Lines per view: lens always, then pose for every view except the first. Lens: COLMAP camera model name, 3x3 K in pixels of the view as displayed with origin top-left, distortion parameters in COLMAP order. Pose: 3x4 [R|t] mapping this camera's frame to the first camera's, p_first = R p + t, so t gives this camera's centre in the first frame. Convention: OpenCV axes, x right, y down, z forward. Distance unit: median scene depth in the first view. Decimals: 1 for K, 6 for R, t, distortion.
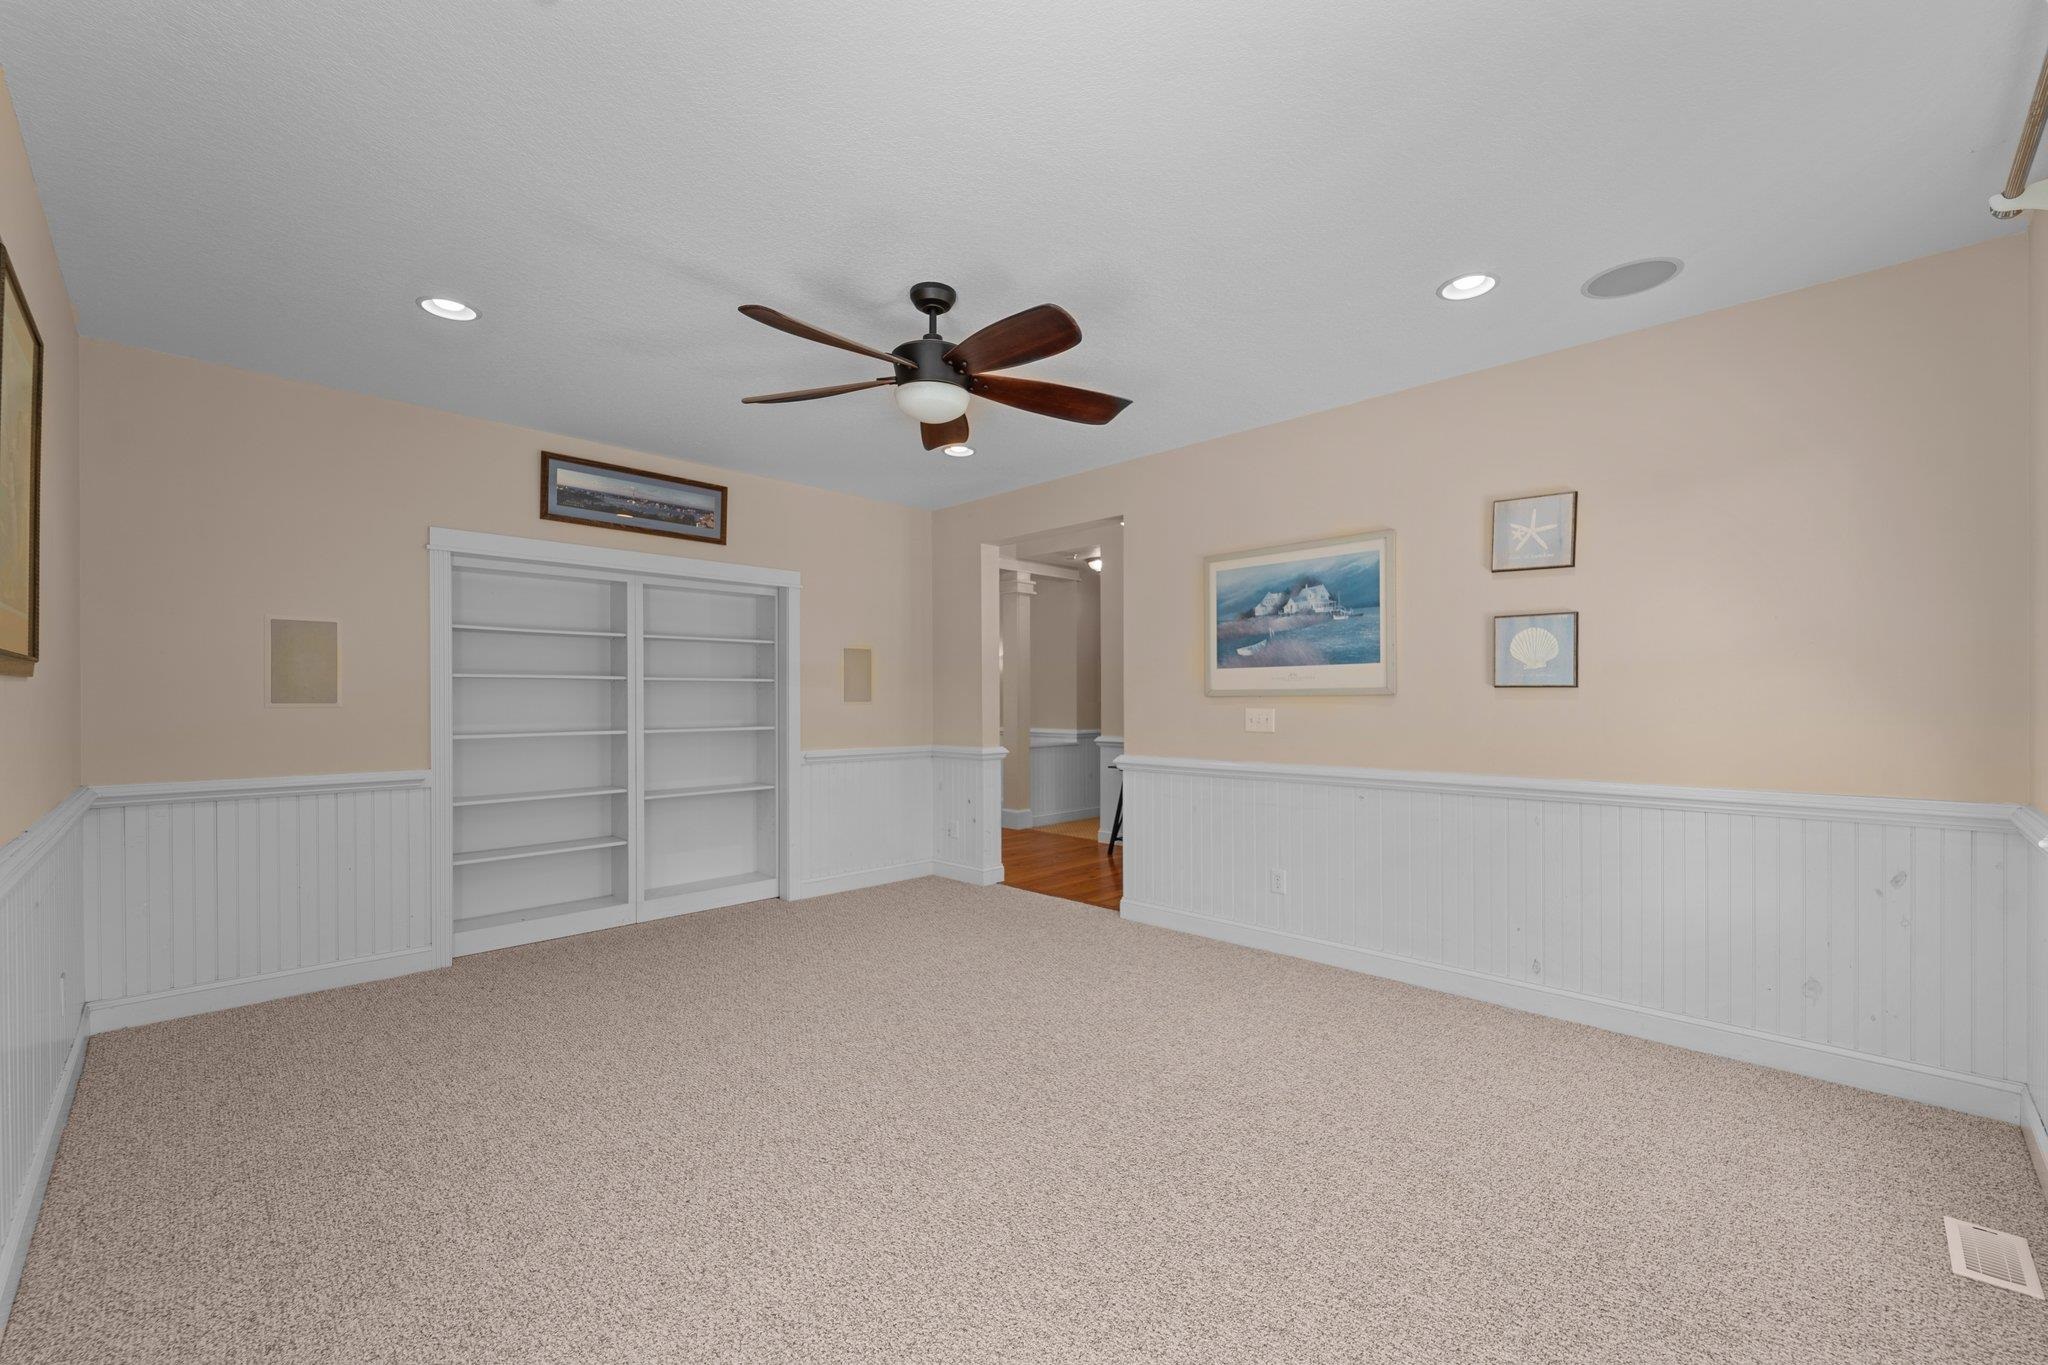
lens RADIAL K [[832.2, 0, 1036.1], [0, 832.2, 694.7], [0, 0, 1]] dist [0.003165, -0.001688]
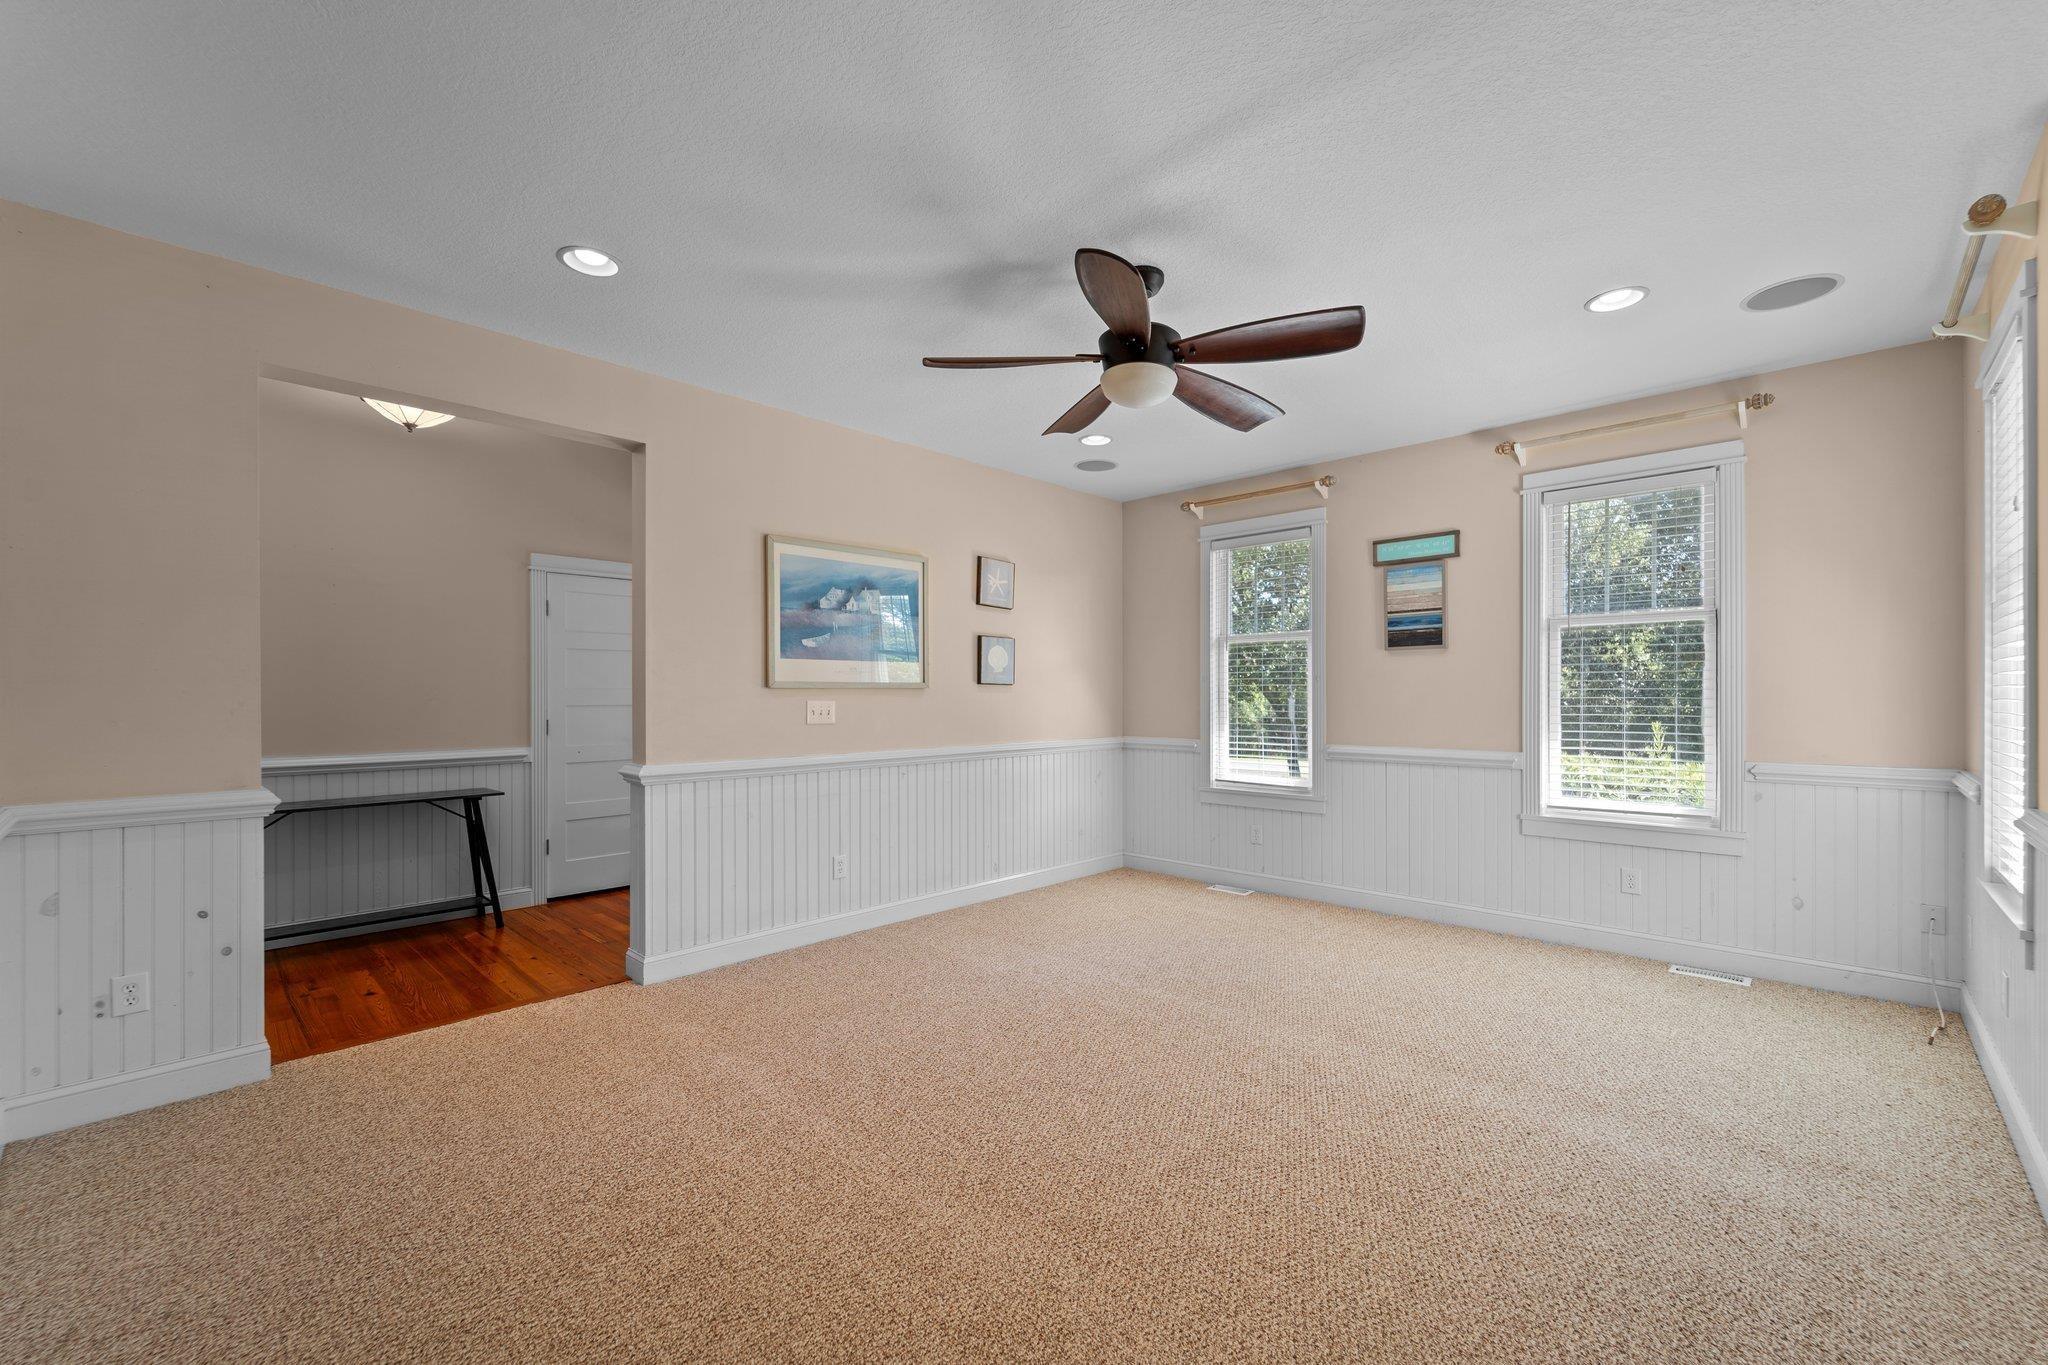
lens RADIAL K [[832.2, 0, 1036.1], [0, 832.2, 690.4], [0, 0, 1]] dist [0.003165, -0.001688]
pose [[-0.016203, 0.006503, 0.999848, -0.736109], [-0.005170, 0.999965, -0.006588, 0.009231], [-0.999855, -0.005276, -0.016169, 0.755980]]
